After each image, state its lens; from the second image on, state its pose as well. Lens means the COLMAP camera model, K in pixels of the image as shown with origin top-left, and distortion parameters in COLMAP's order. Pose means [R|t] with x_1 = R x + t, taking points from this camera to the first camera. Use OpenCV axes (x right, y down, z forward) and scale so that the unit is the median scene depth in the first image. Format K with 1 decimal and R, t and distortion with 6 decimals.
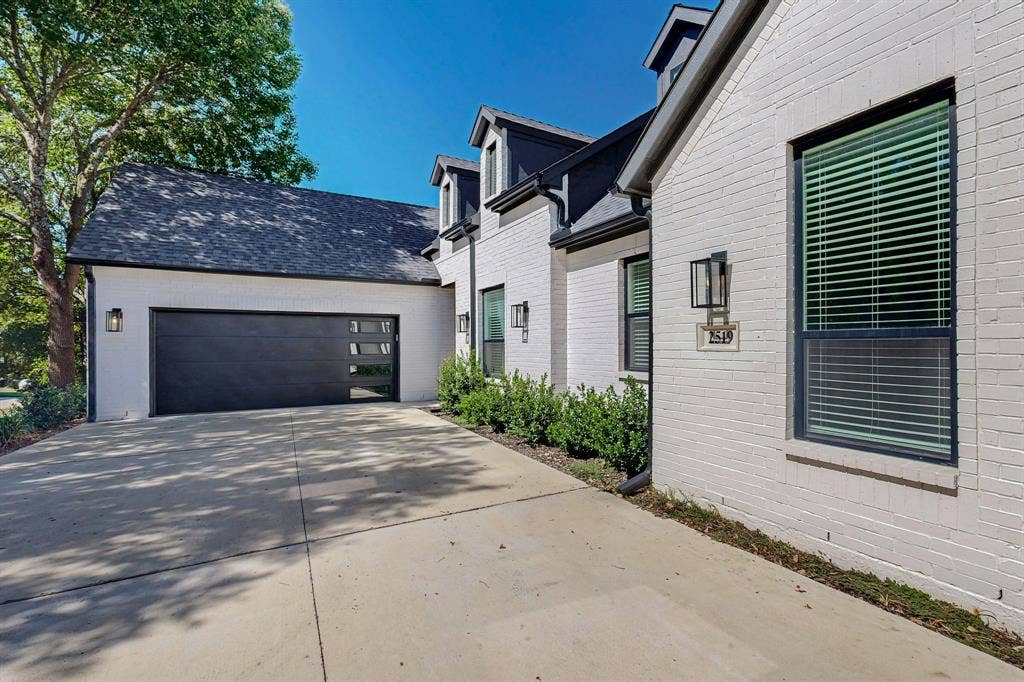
lens RADIAL K [[448.4, 0, 512.0], [0, 448.4, 341.0], [0, 0, 1]] dist [-0.000880, 0.000026]
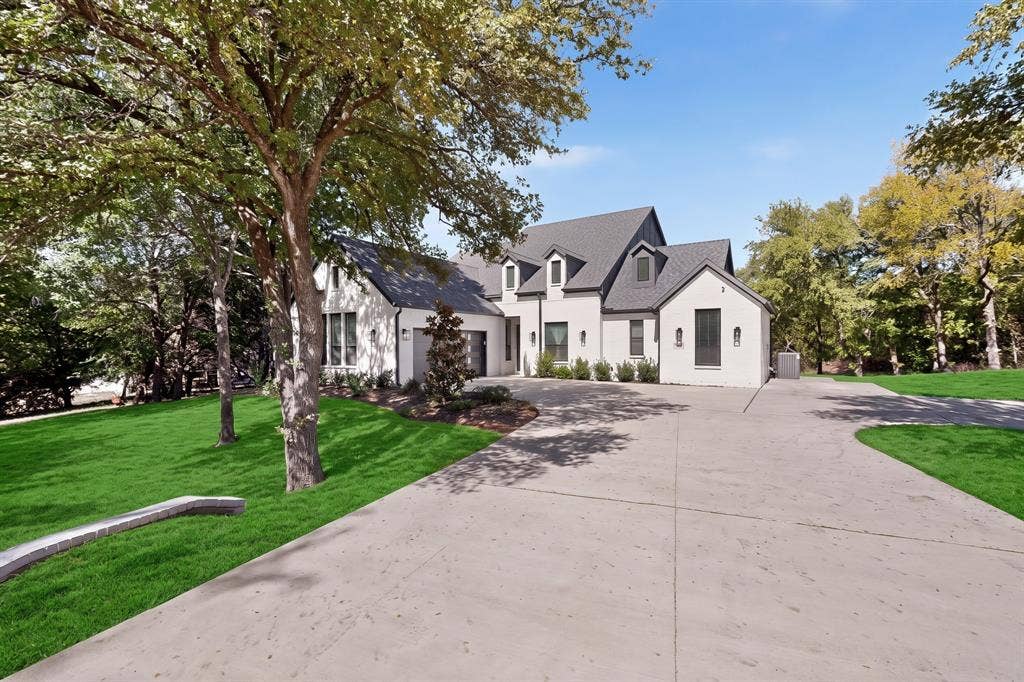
lens RADIAL K [[446.5, 0, 508.3], [0, 446.5, 343.8], [0, 0, 1]] dist [0.001474, -0.000218]
pose [[0.872770, -0.000474, 0.488131, -3.217538], [-0.004223, 0.999955, 0.008521, -0.059783], [-0.488113, -0.009498, 0.872729, -2.087682]]
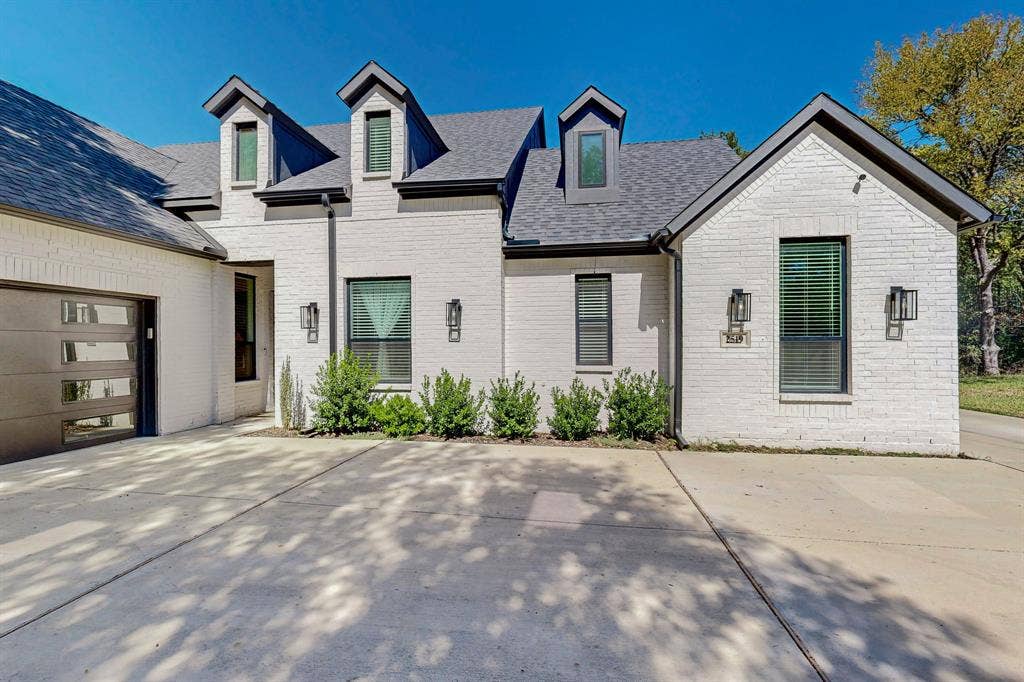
lens RADIAL K [[446.5, 0, 508.3], [0, 446.5, 343.8], [0, 0, 1]] dist [0.001474, -0.000218]
pose [[0.600601, 0.002495, 0.799545, -1.340746], [-0.006470, 0.999978, 0.001739, 0.010775], [-0.799523, -0.006217, 0.600604, 0.649577]]
